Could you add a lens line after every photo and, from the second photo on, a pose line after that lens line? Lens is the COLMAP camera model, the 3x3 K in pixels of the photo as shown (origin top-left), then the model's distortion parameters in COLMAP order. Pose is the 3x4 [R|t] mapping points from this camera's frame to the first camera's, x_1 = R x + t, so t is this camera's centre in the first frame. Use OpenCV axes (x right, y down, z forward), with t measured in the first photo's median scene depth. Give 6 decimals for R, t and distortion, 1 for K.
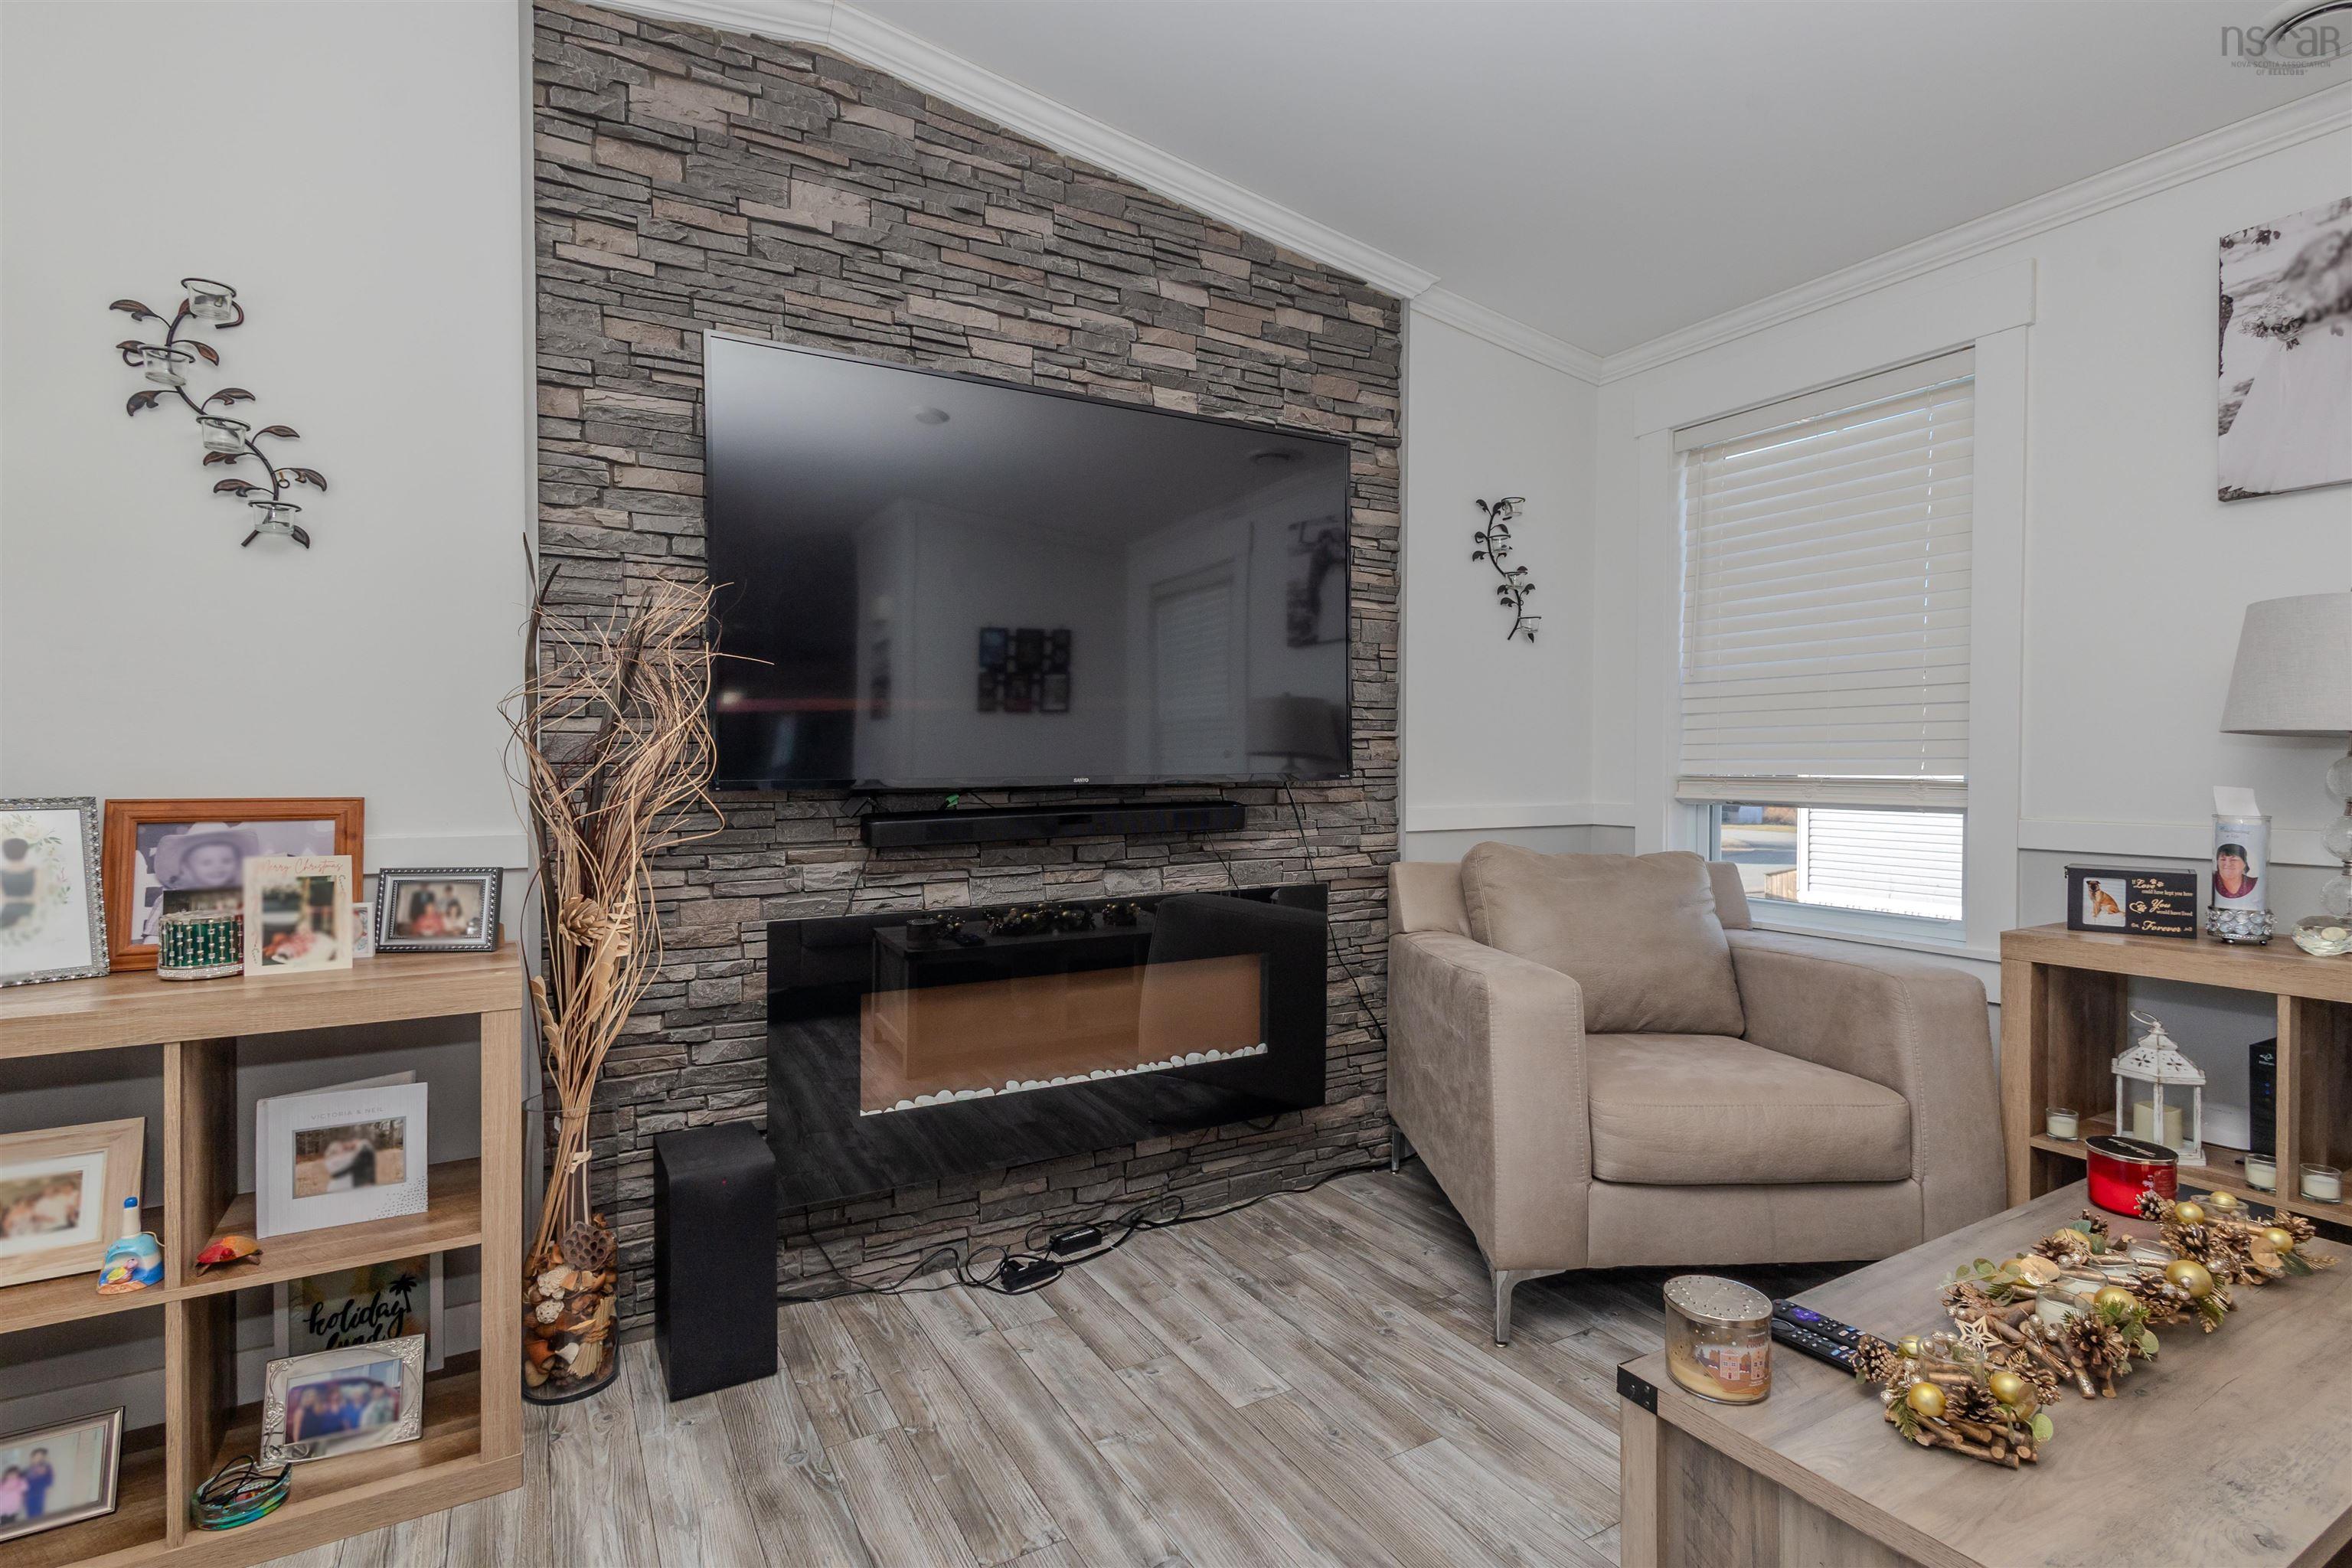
lens RADIAL K [[1108.4, 0, 1182.3], [0, 1108.4, 773.9], [0, 0, 1]] dist [0.011408, -0.000579]
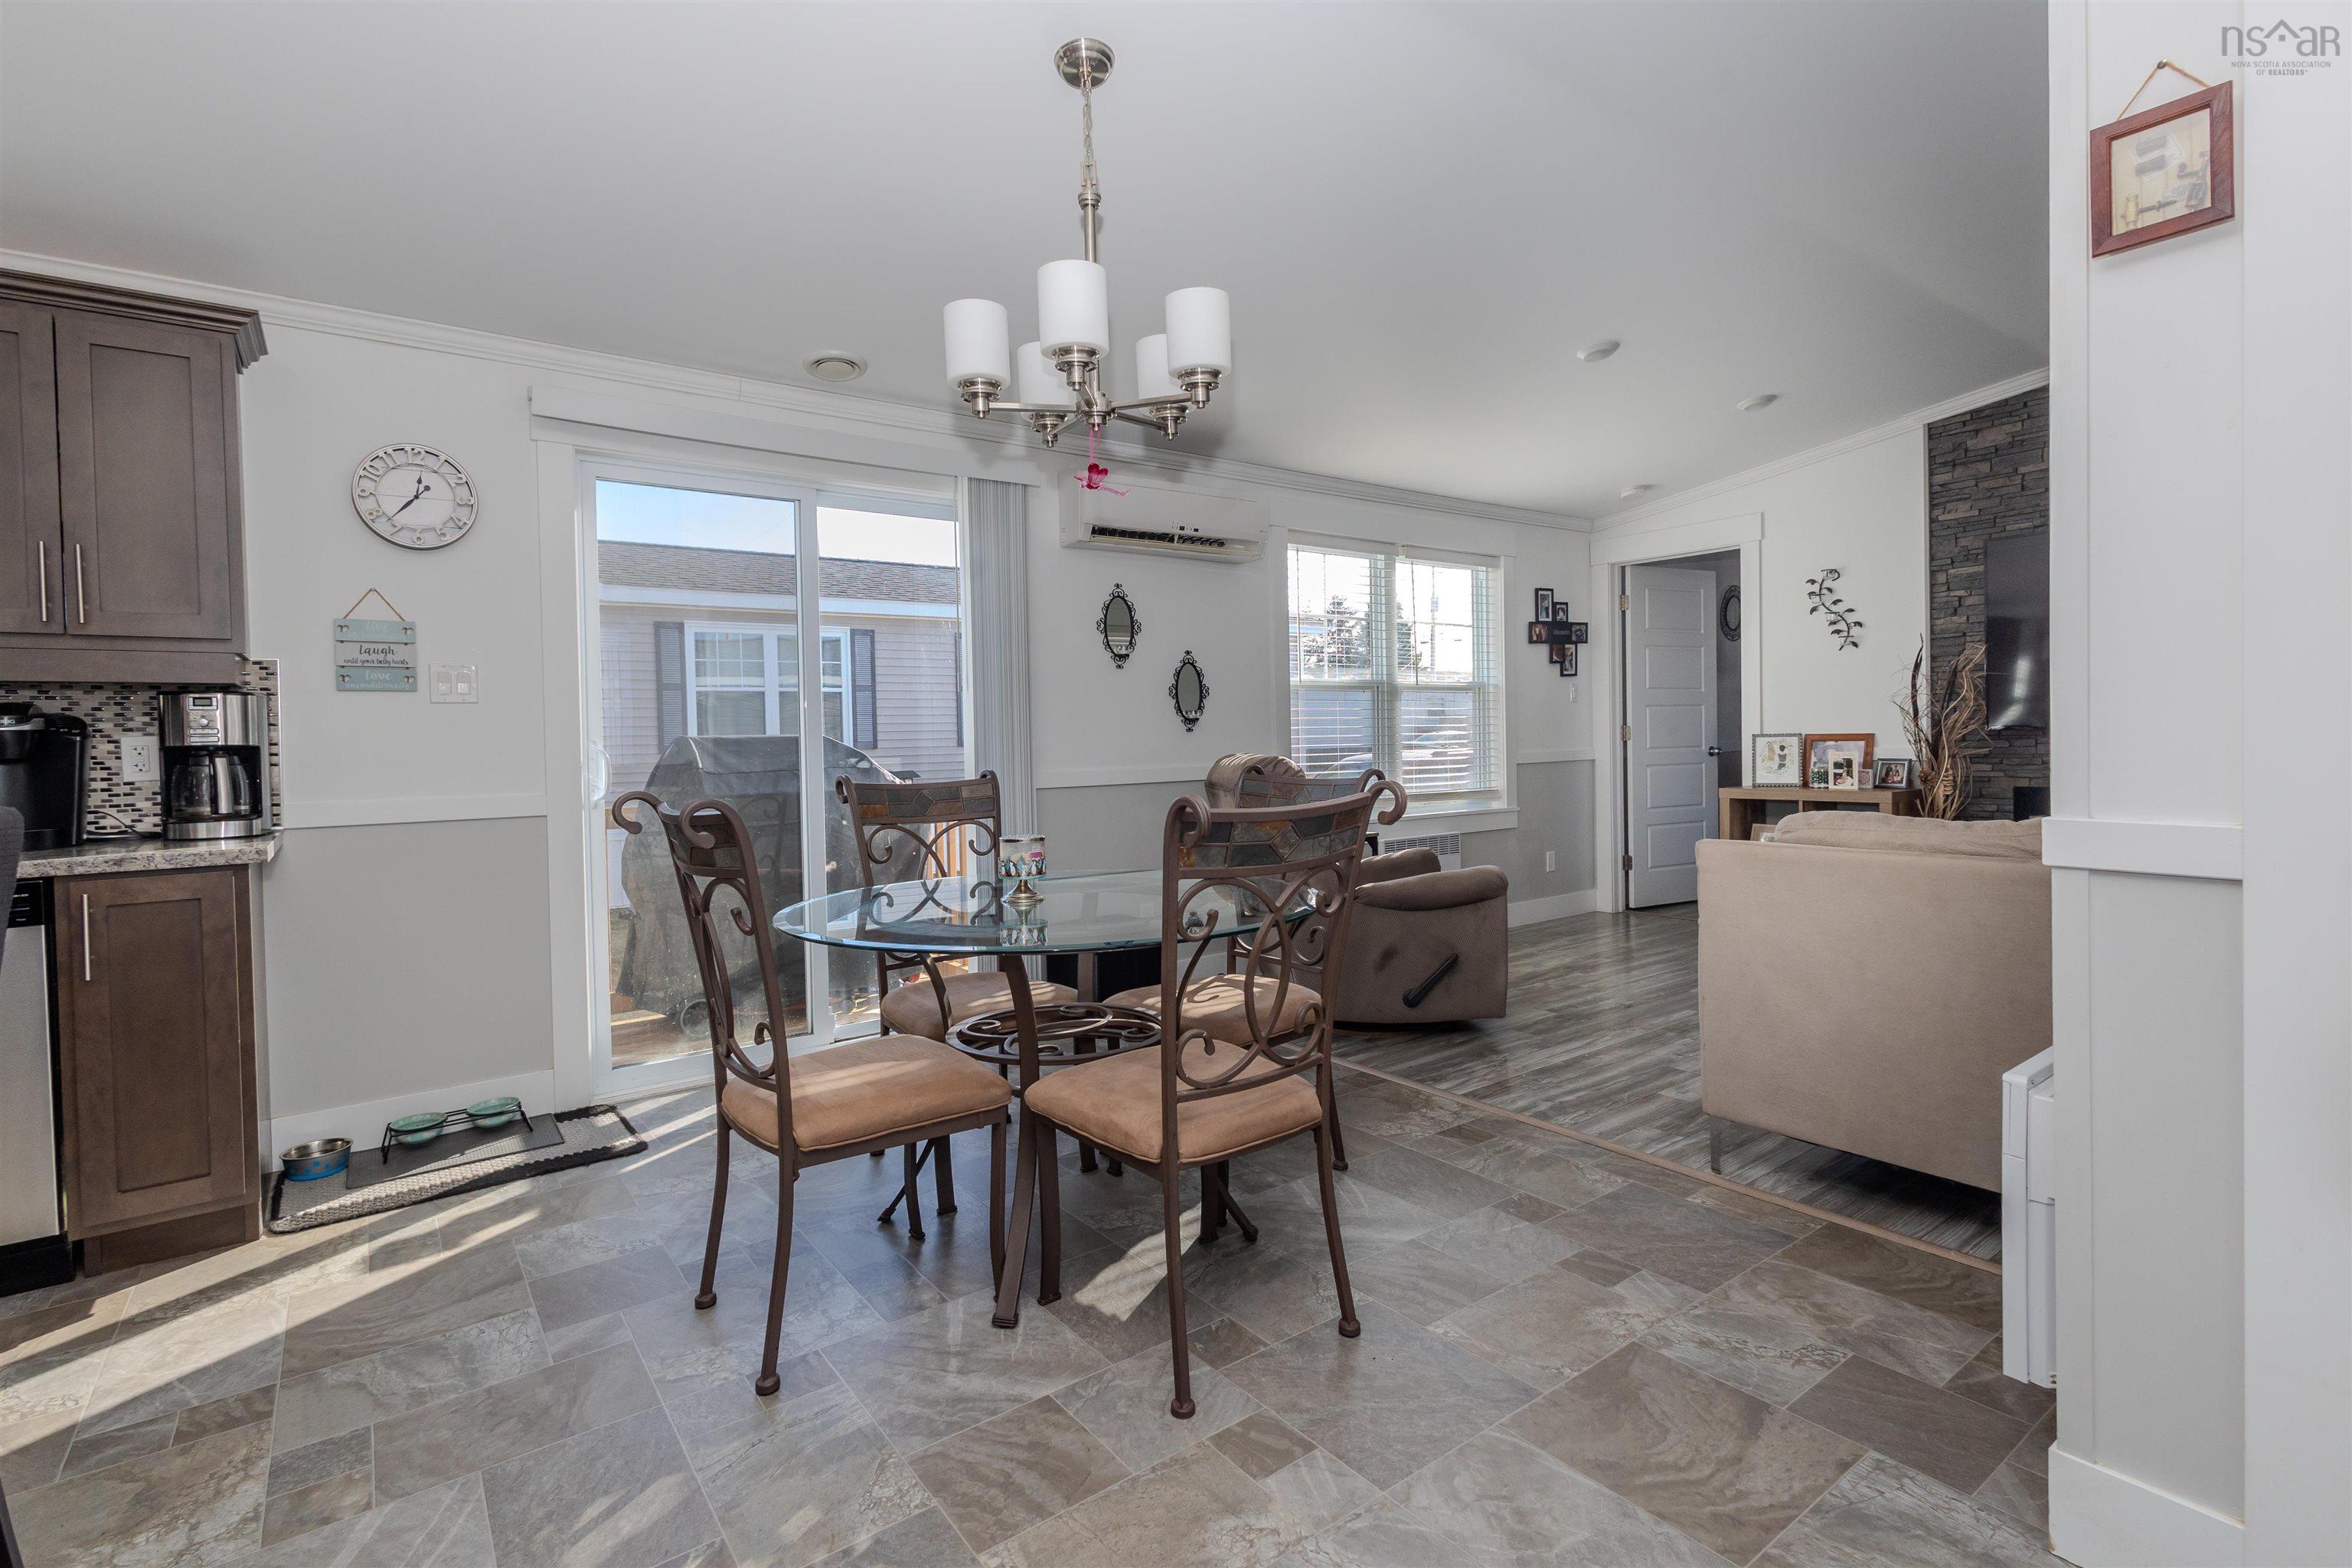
lens RADIAL K [[1104.6, 0, 1197.9], [0, 1104.6, 757.4], [0, 0, 1]] dist [0.004841, 0.000052]
pose [[0.111212, 0.013218, -0.993709, 1.684624], [0.006877, 0.999877, 0.014070, 0.027460], [0.993773, -0.008398, 0.111108, -0.919540]]
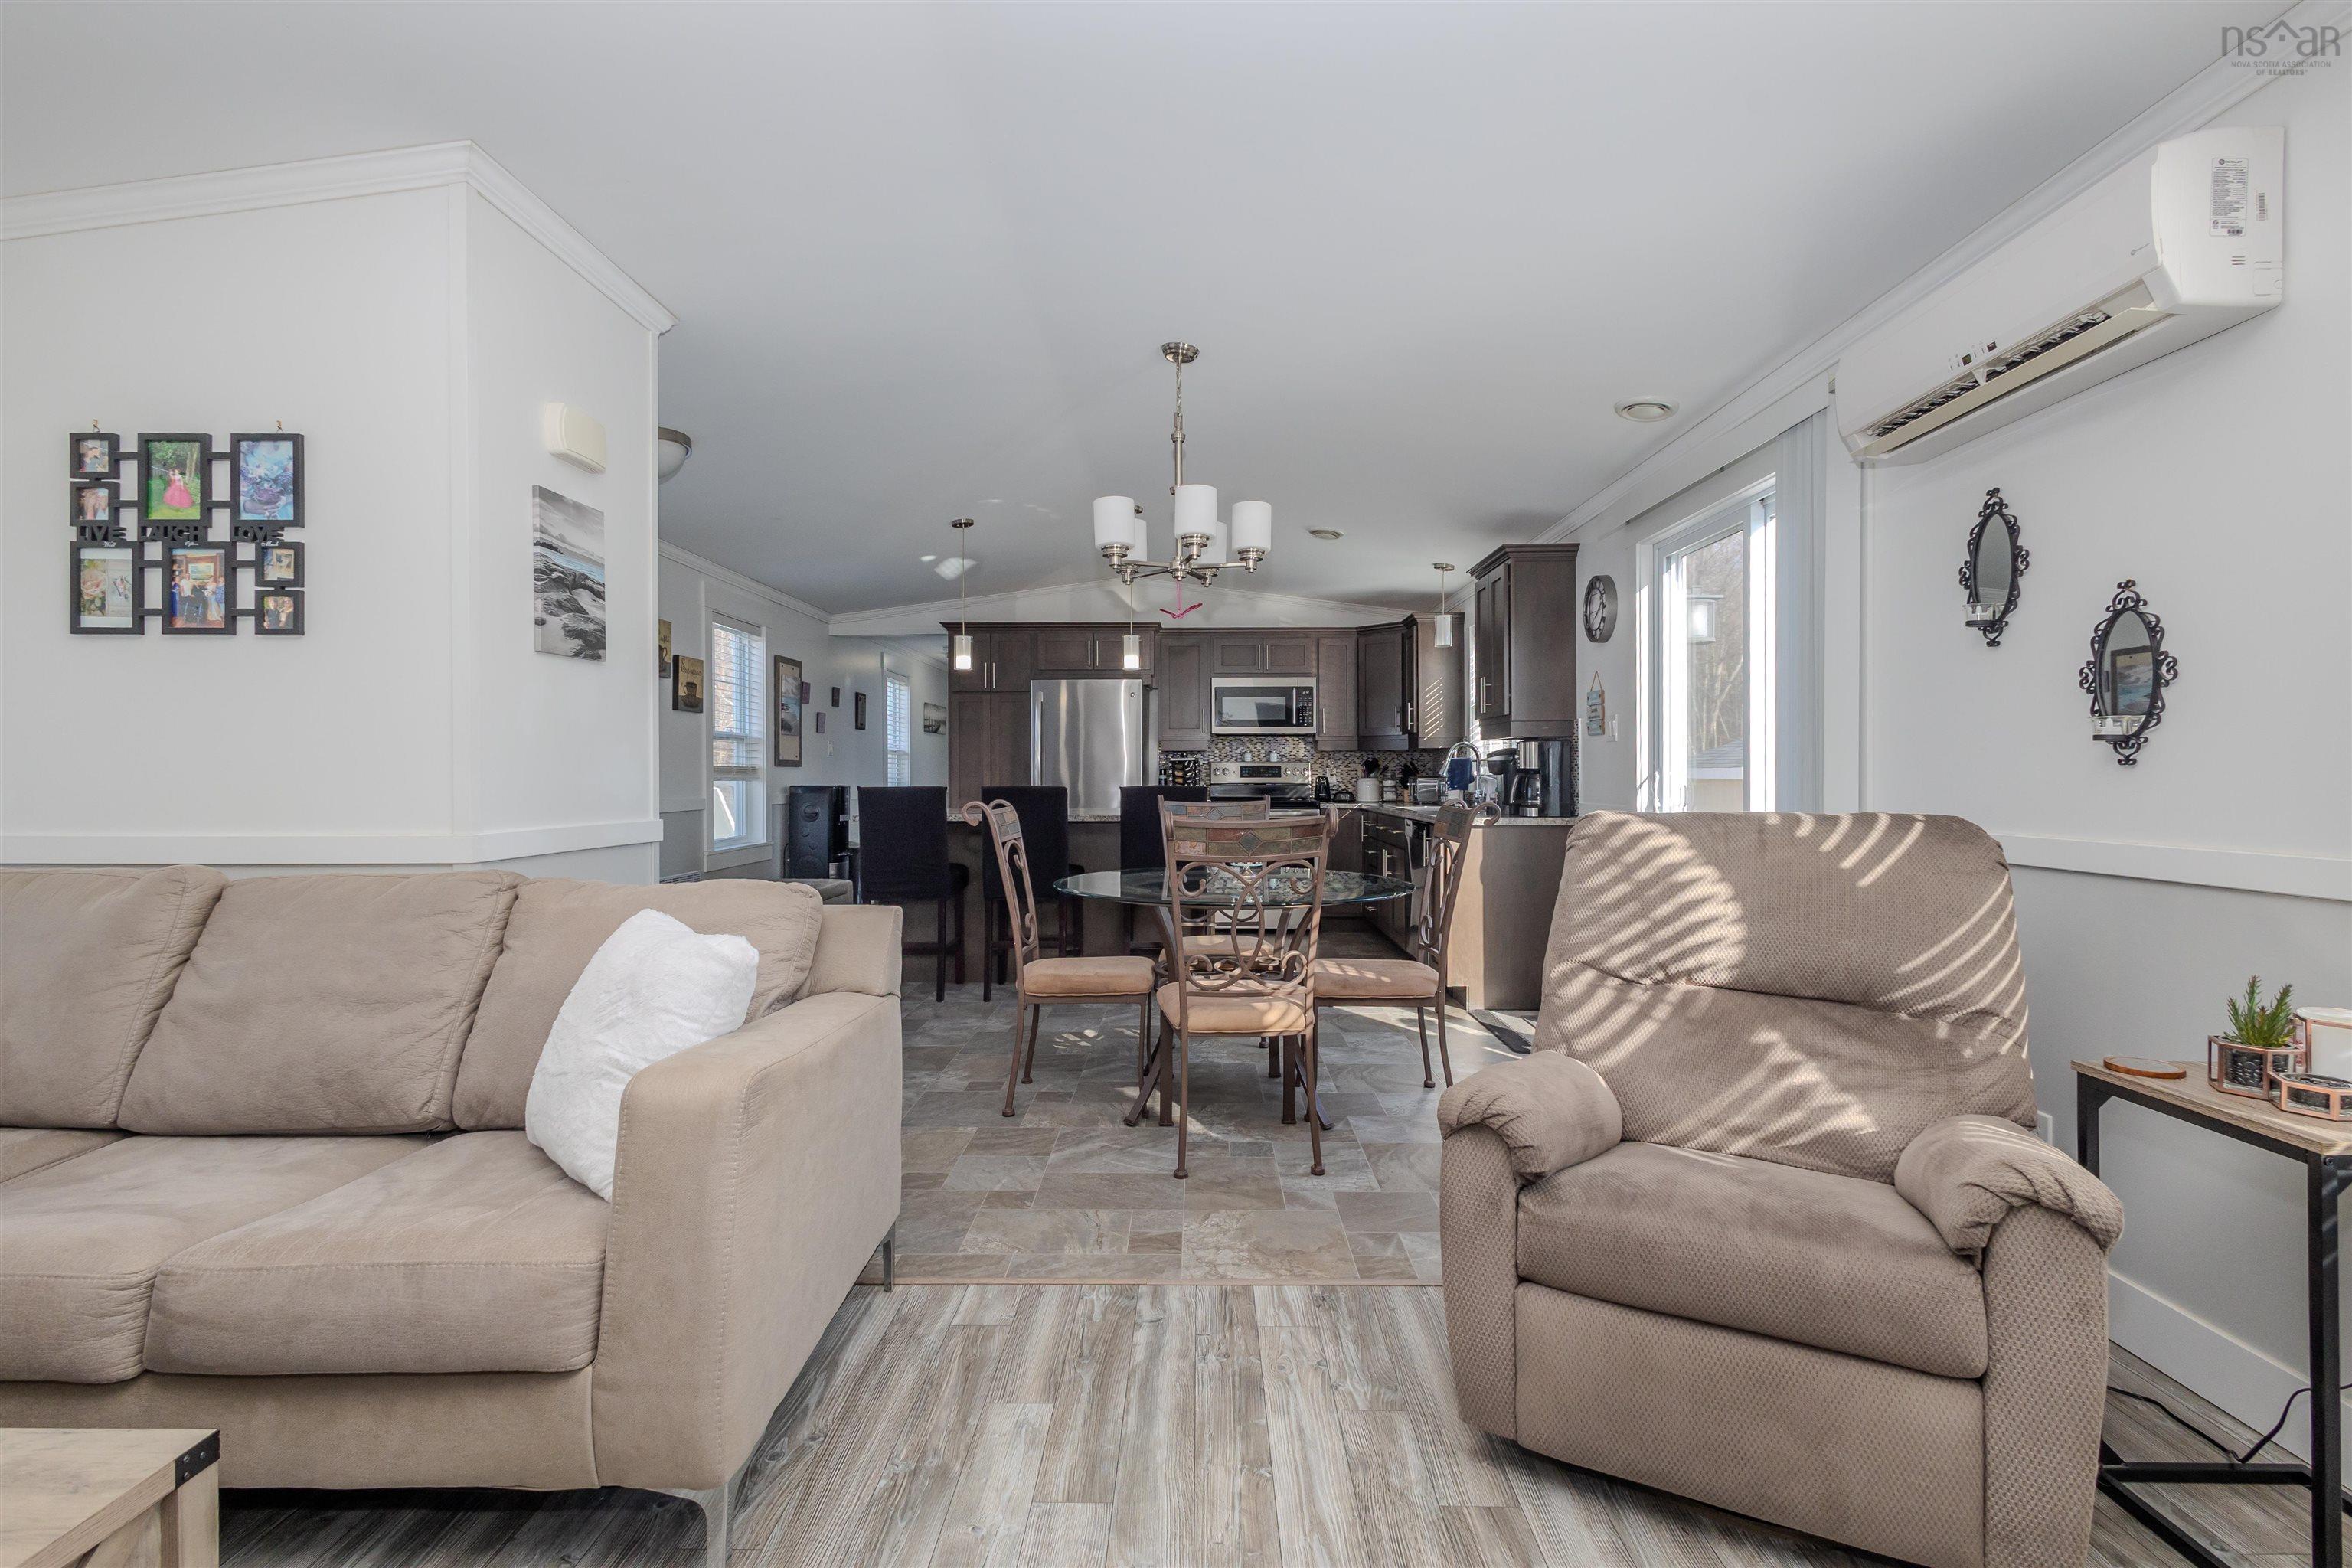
lens RADIAL K [[1117.0, 0, 1176.0], [0, 1117.0, 784.0], [0, 0, 1]] dist [0.014562, 0.000470]
pose [[-0.847002, -0.008472, 0.531522, -0.273666], [0.004937, 0.999704, 0.023803, -0.004660], [-0.531567, 0.022786, -0.846710, 0.546209]]
